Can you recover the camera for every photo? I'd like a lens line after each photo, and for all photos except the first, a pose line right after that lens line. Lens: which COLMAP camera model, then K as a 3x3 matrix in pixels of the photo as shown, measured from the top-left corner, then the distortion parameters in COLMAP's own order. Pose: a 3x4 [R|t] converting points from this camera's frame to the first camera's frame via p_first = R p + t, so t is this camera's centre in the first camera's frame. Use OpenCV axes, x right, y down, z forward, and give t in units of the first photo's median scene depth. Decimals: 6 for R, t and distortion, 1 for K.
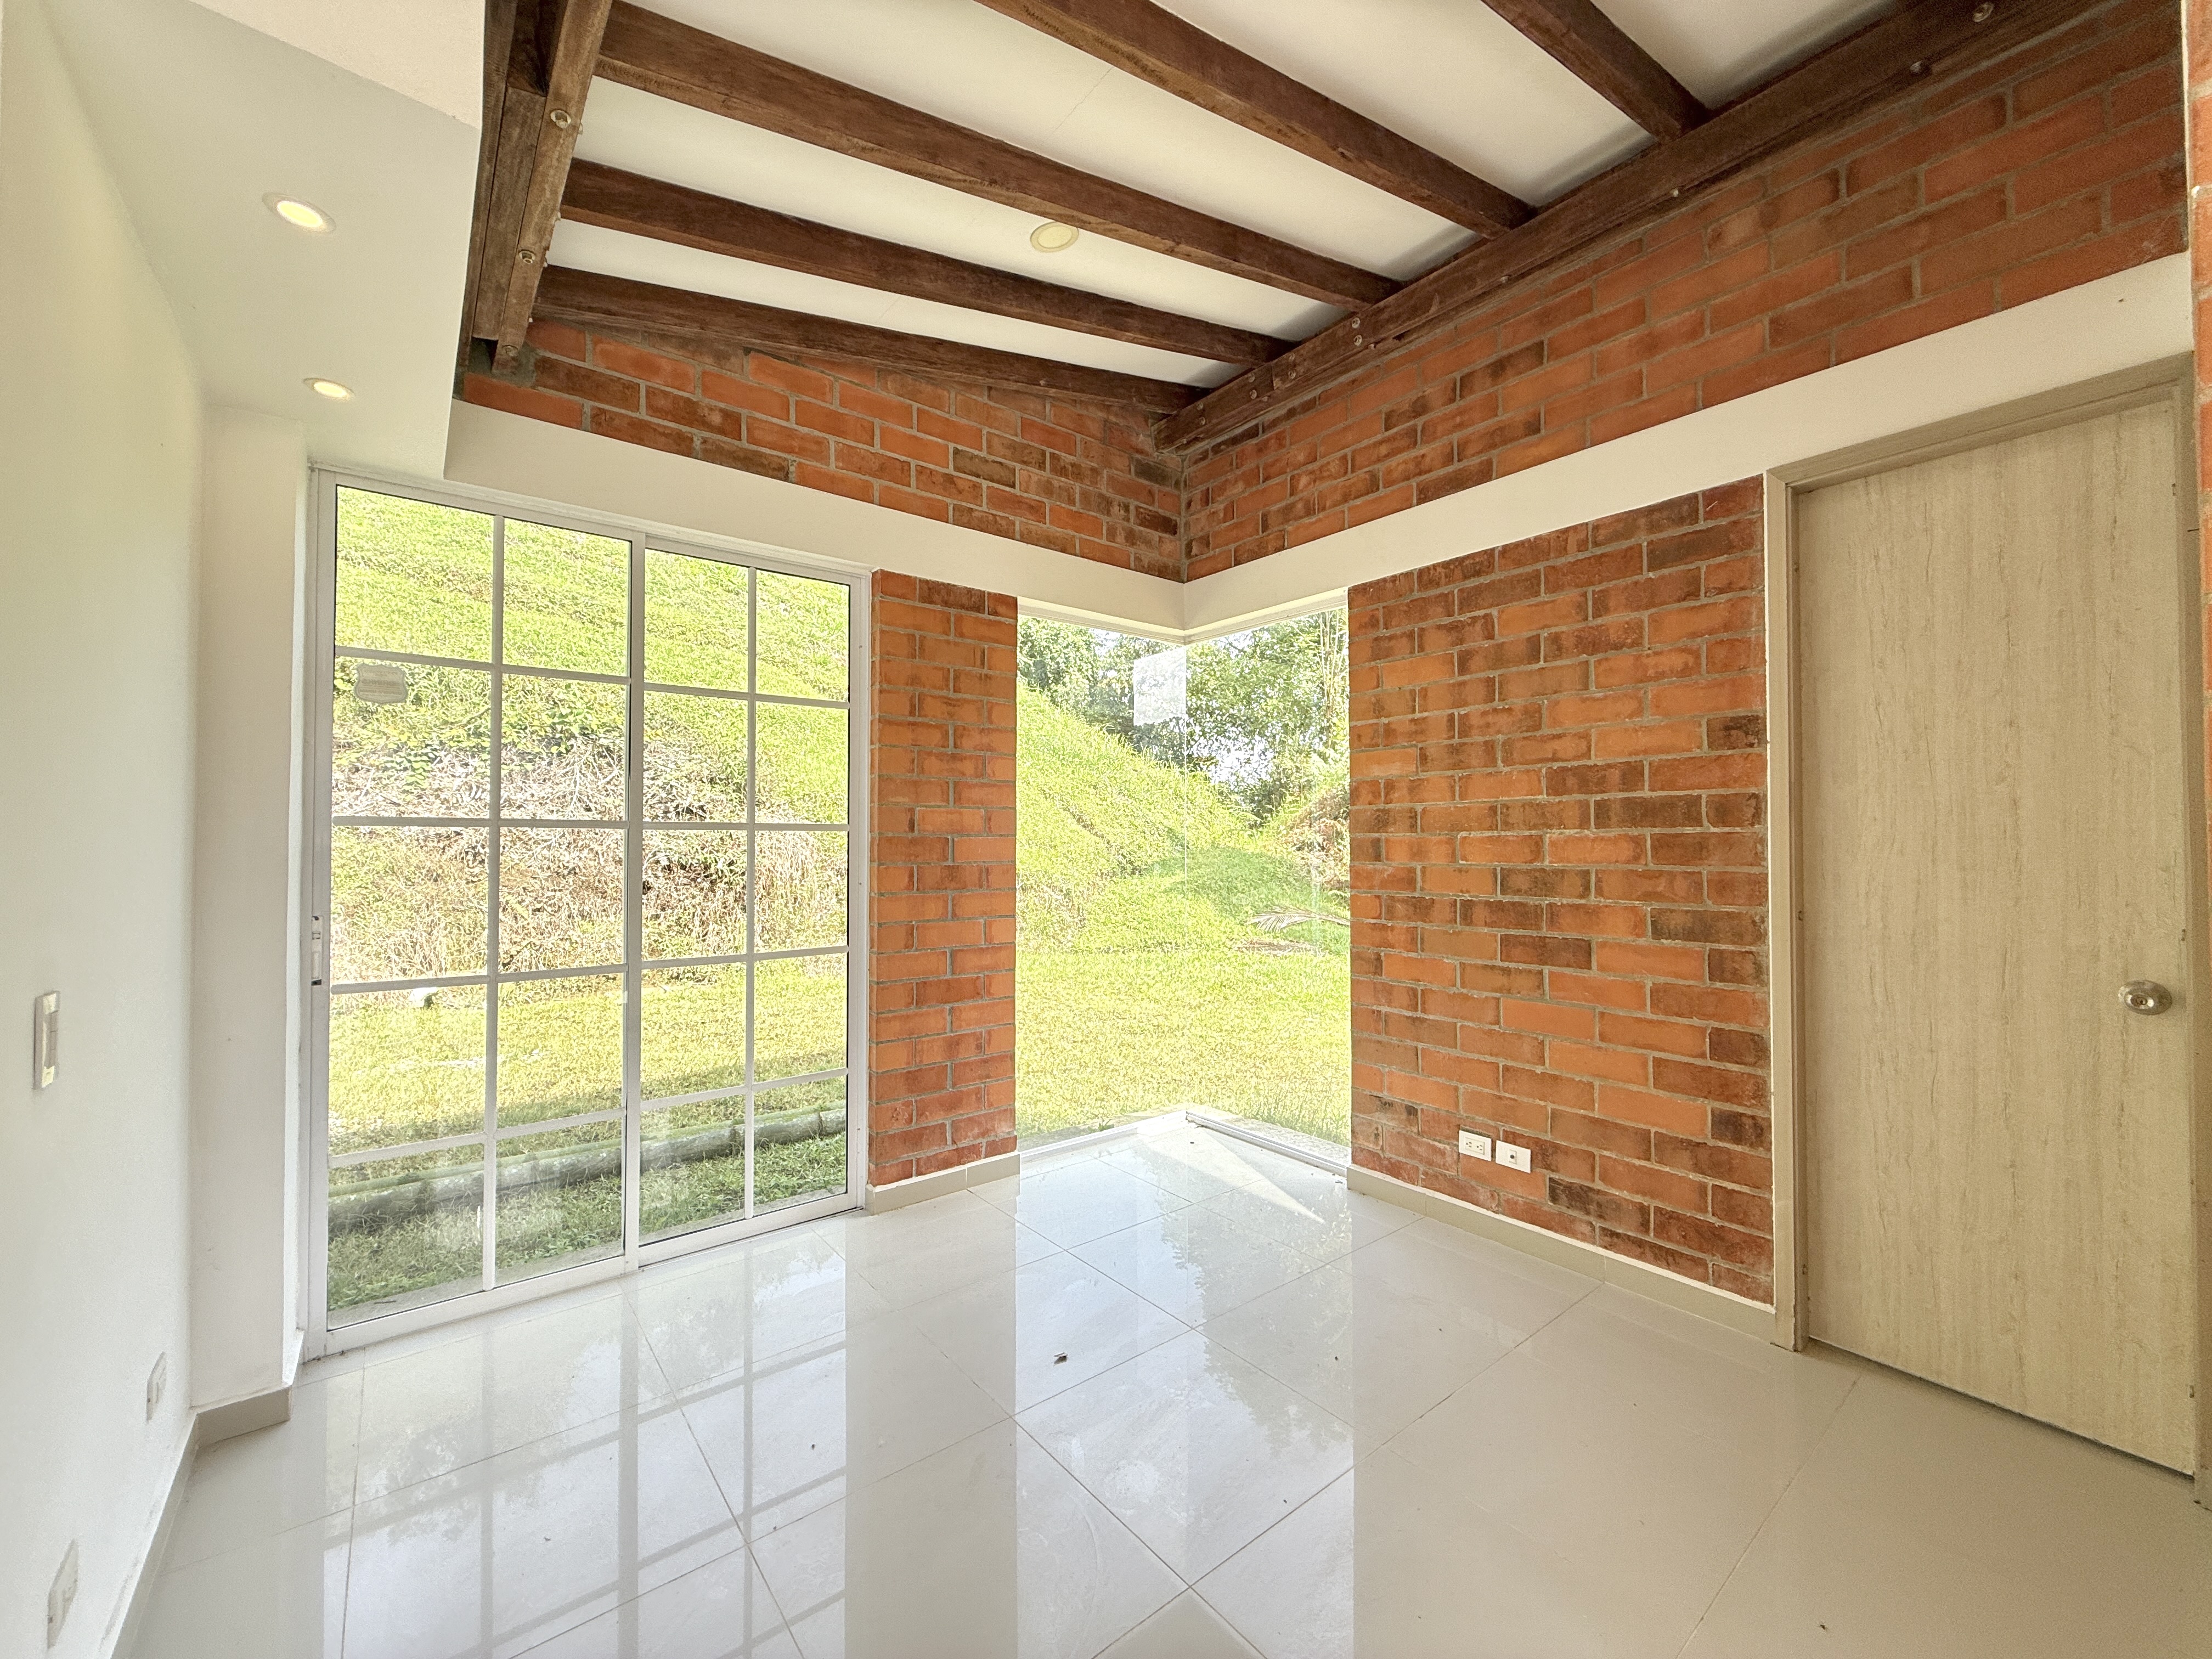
lens RADIAL K [[875.9, 0, 1096.8], [0, 875.9, 829.4], [0, 0, 1]] dist [-0.000938, -0.000131]
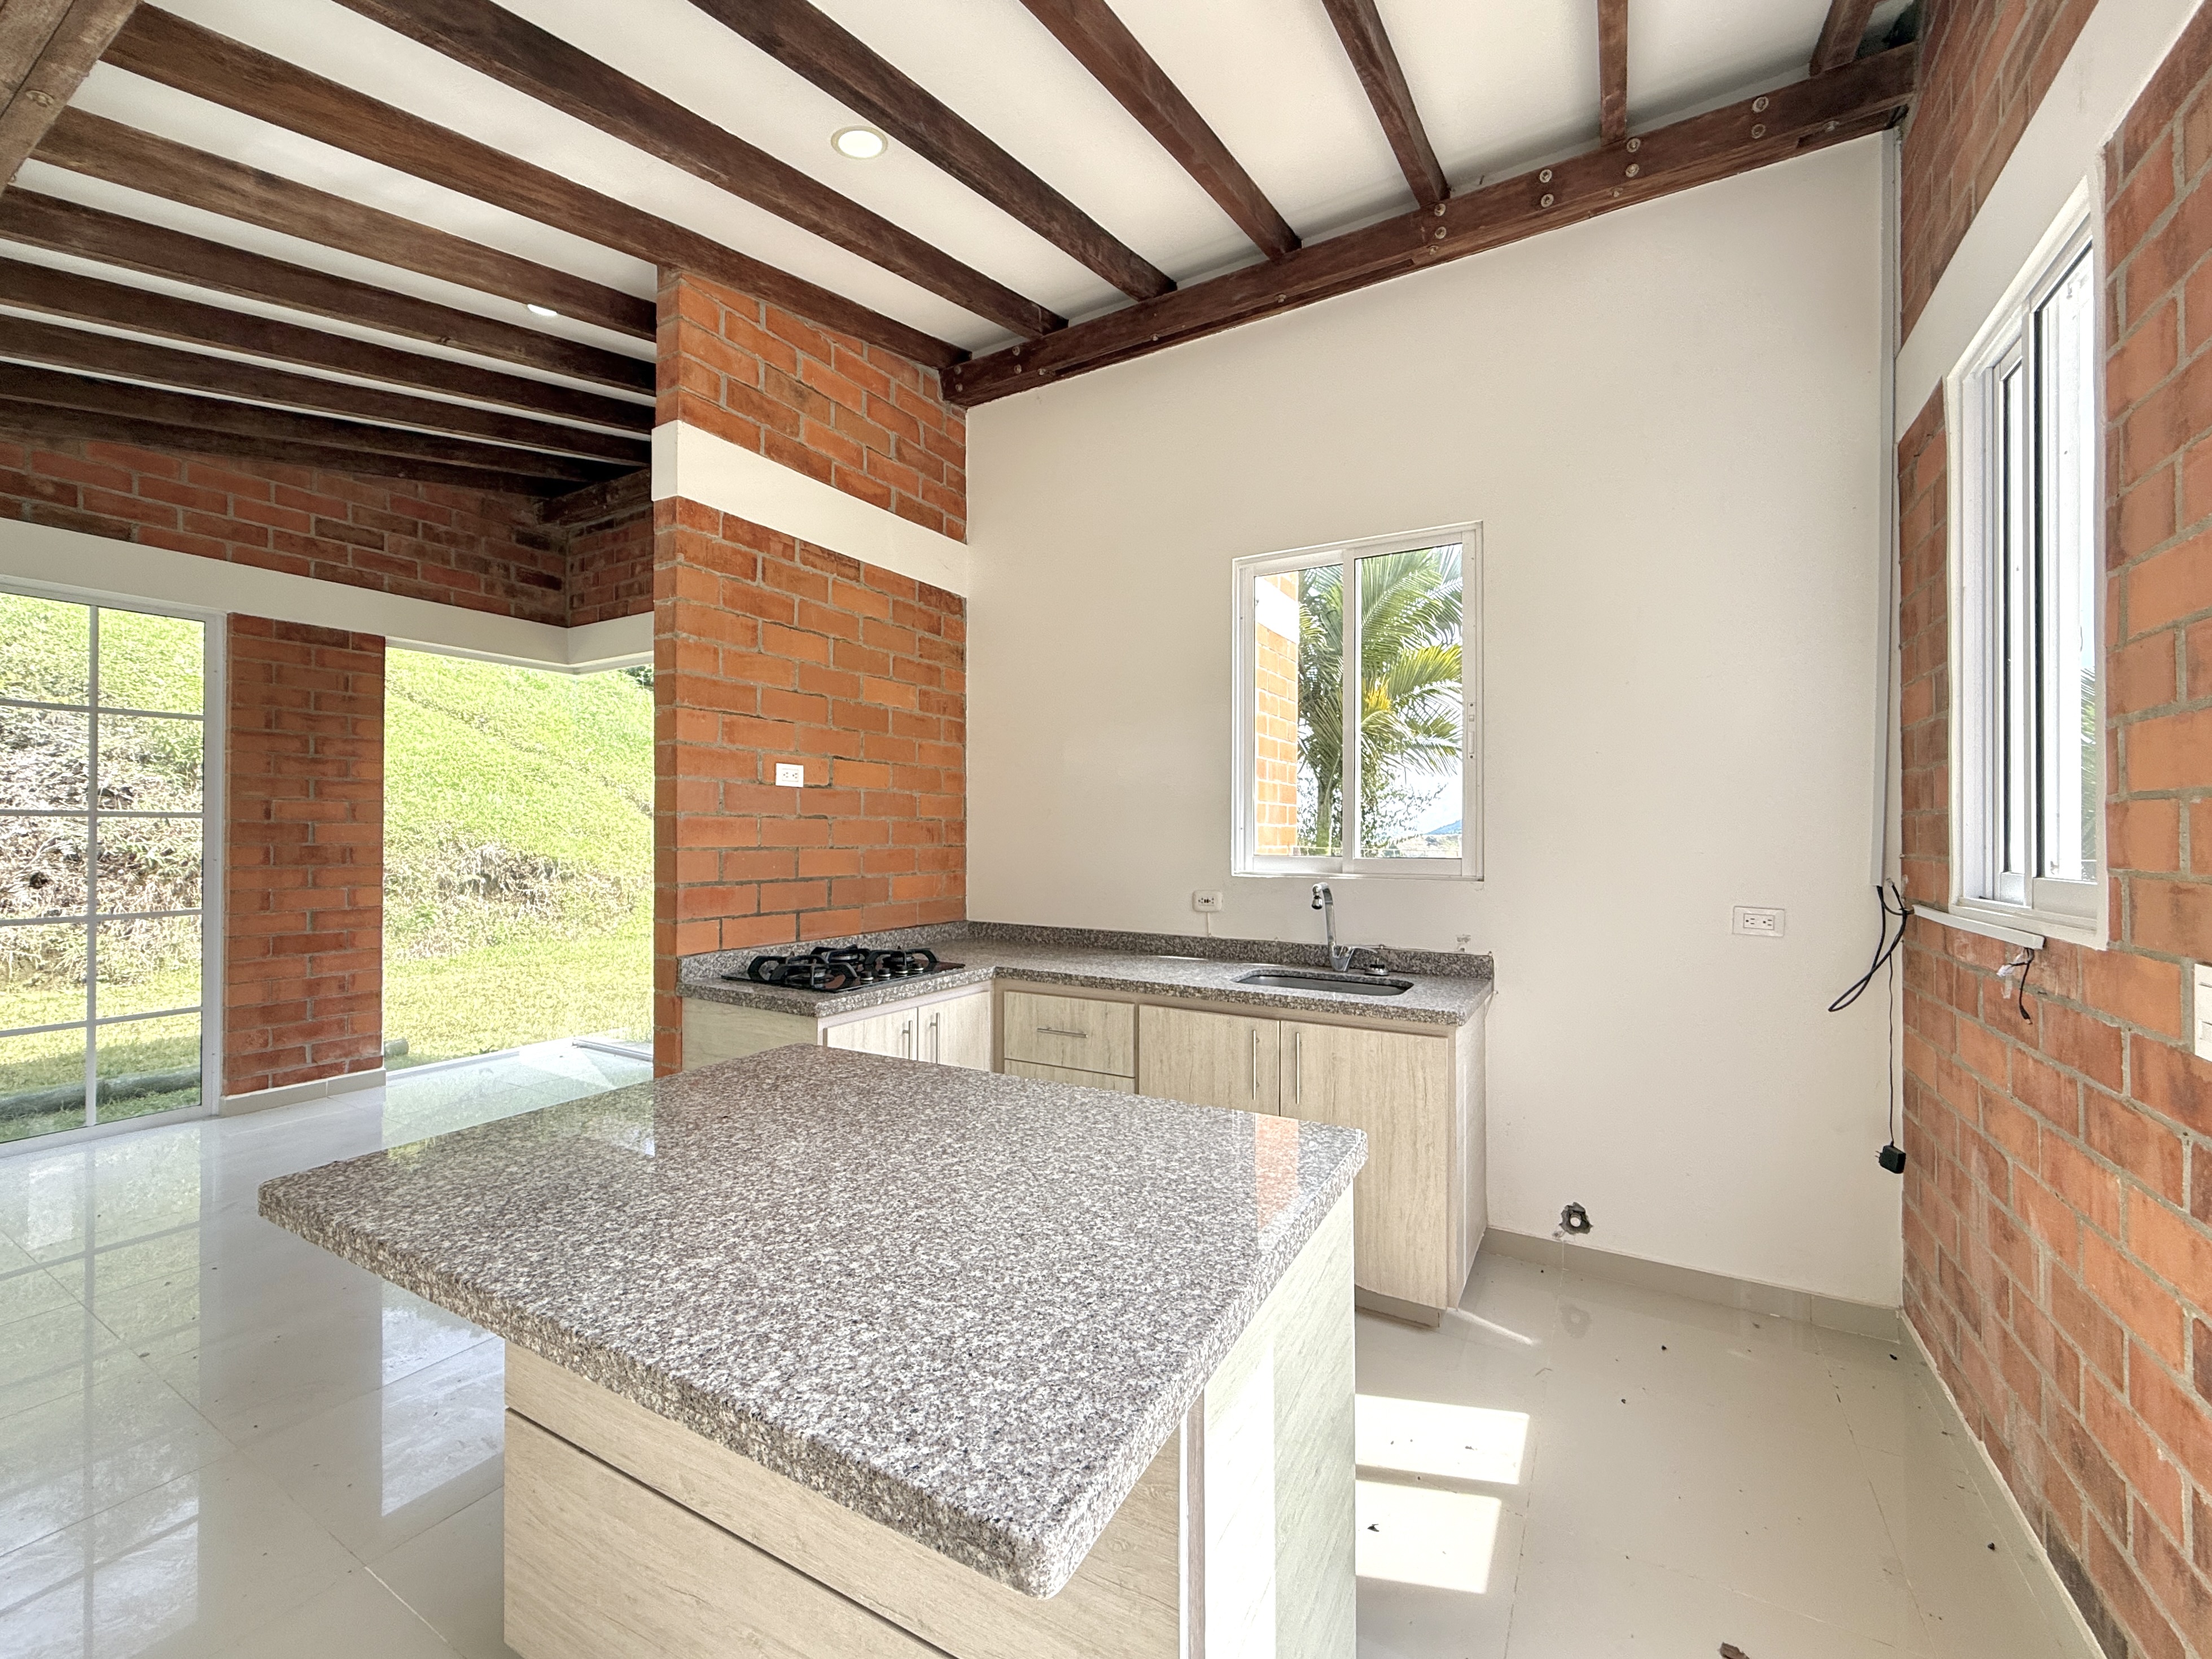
lens RADIAL K [[900.5, 0, 1096.3], [0, 900.5, 829.1], [0, 0, 1]] dist [0.000296, -0.000403]
pose [[0.932768, 0.004732, 0.360447, 0.434653], [-0.008440, 0.999926, 0.008714, -0.004215], [-0.360380, -0.011170, 0.932739, -0.648533]]
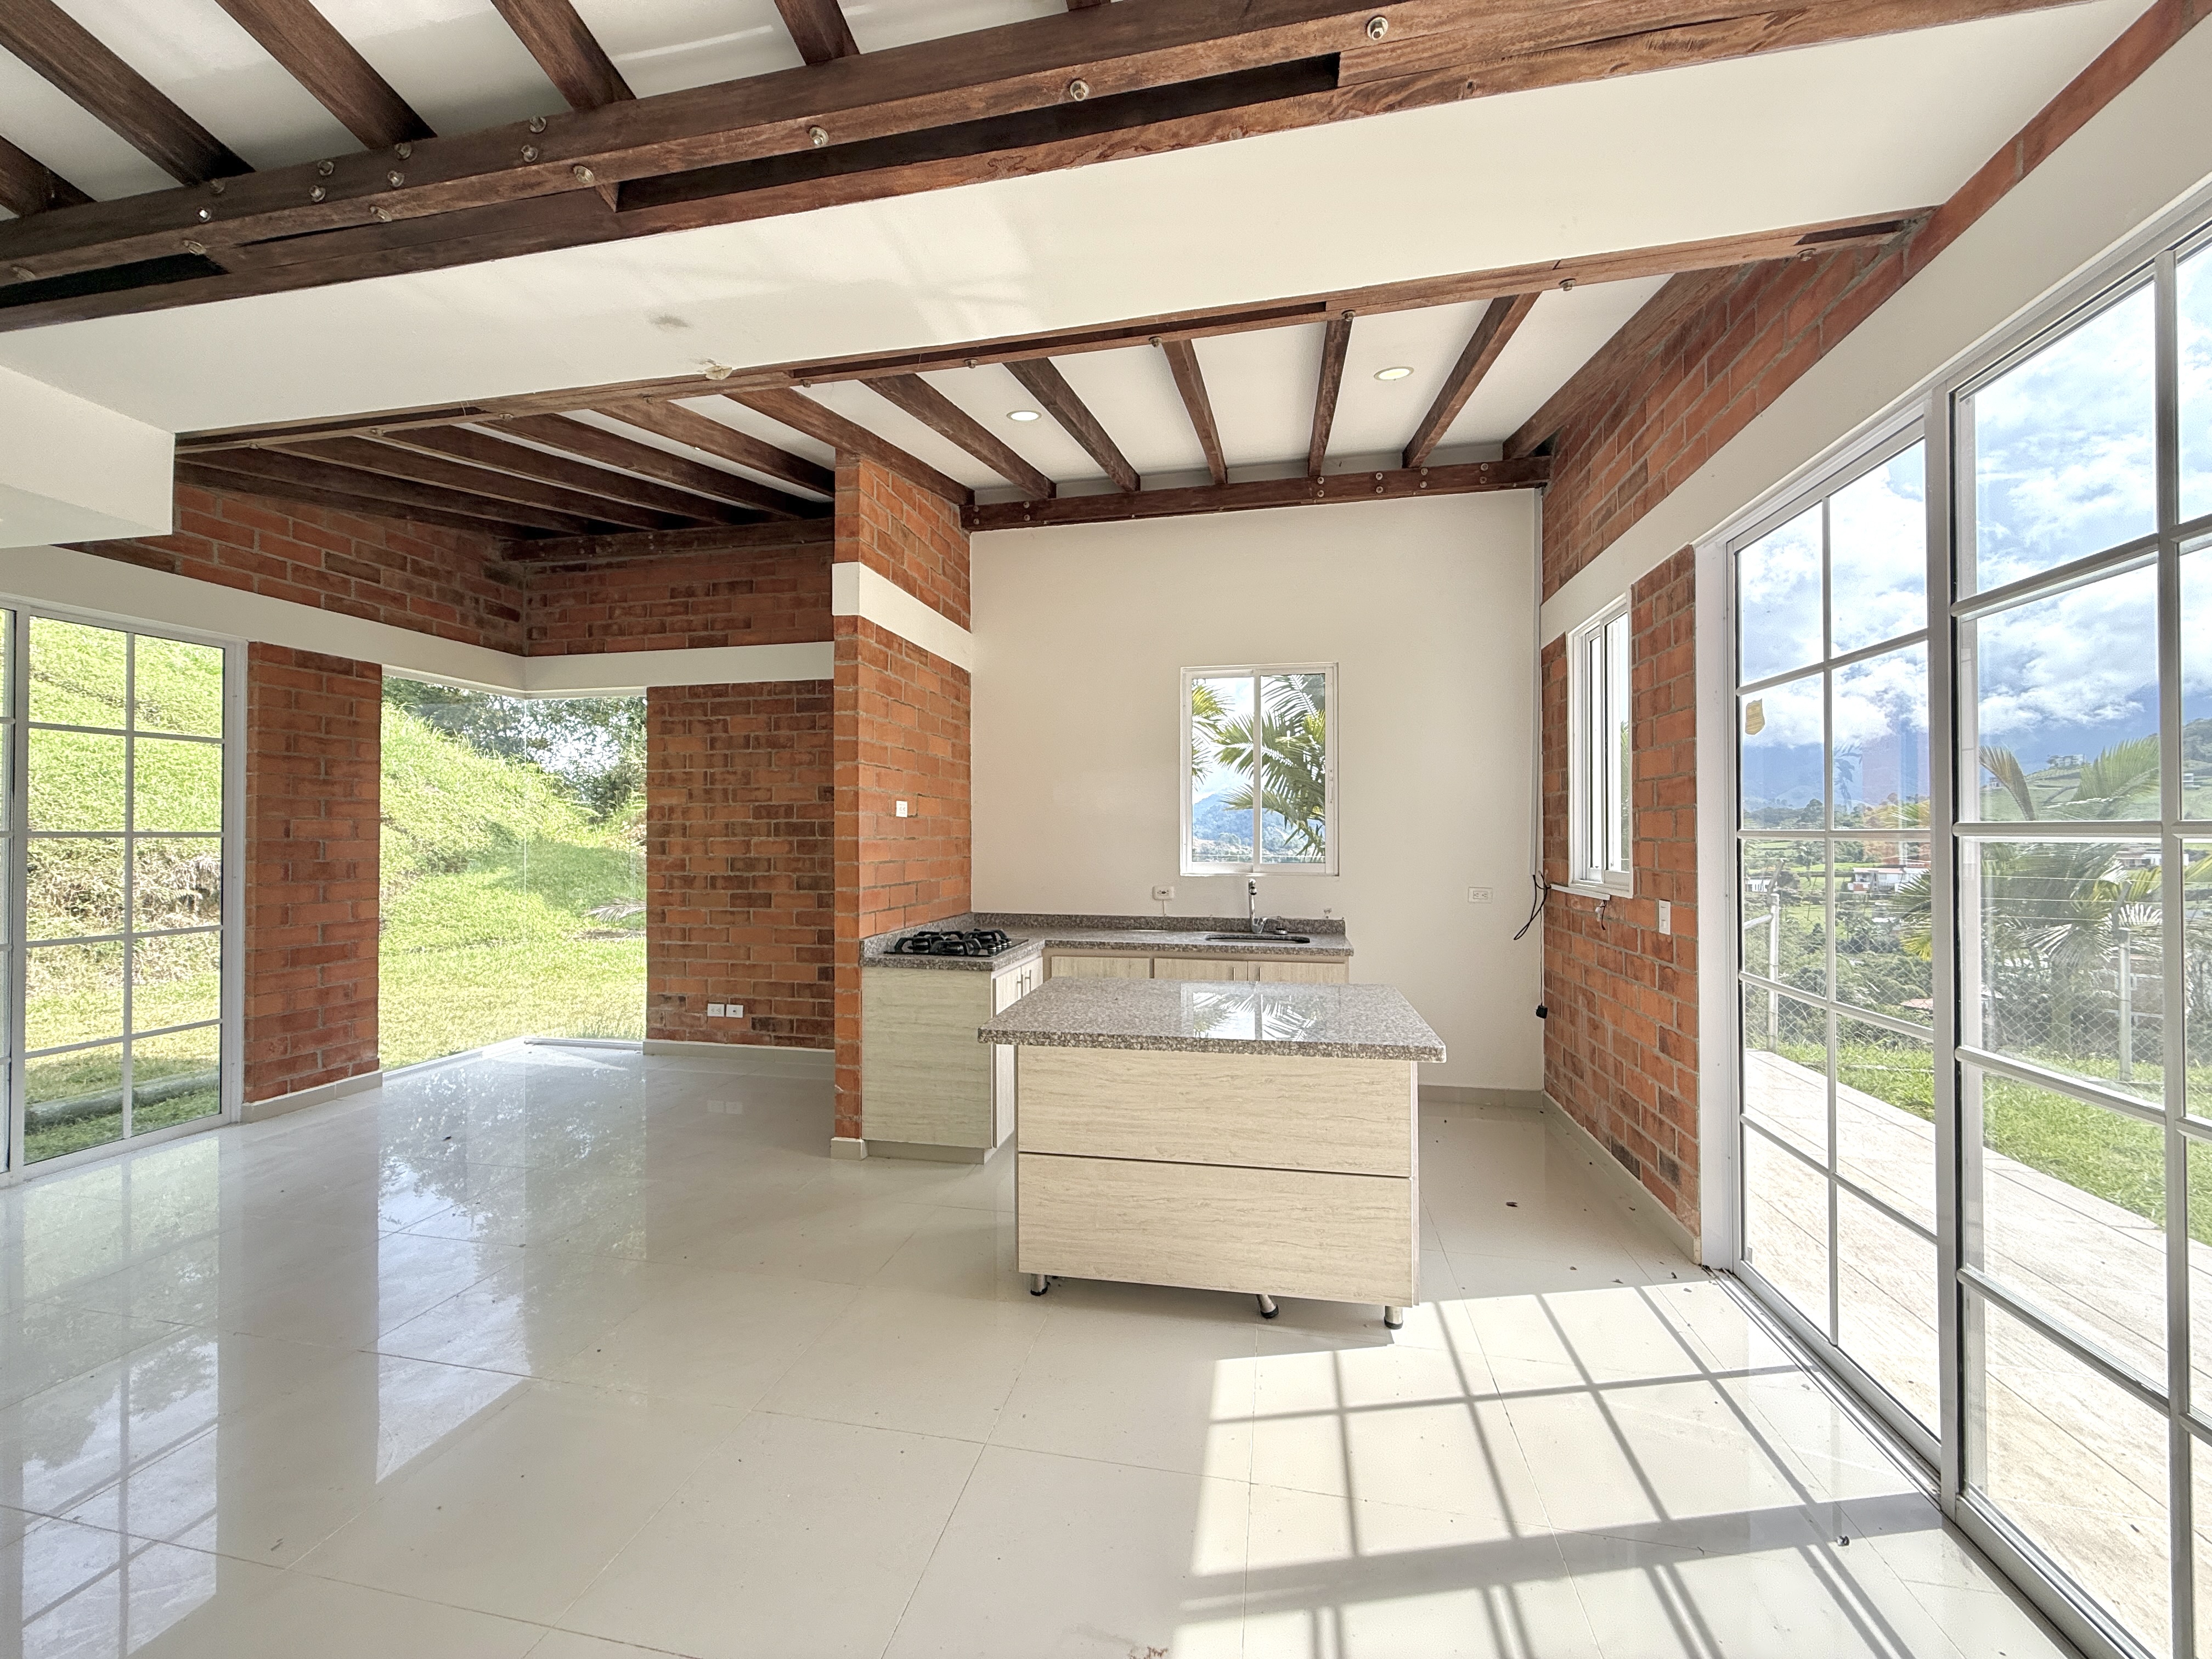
lens RADIAL K [[875.9, 0, 1096.8], [0, 875.9, 829.4], [0, 0, 1]] dist [-0.000938, -0.000131]
pose [[0.768773, 0.004575, 0.639506, -0.113104], [-0.009869, 0.999940, 0.004712, -0.028044], [-0.639446, -0.009934, 0.768772, -0.814796]]
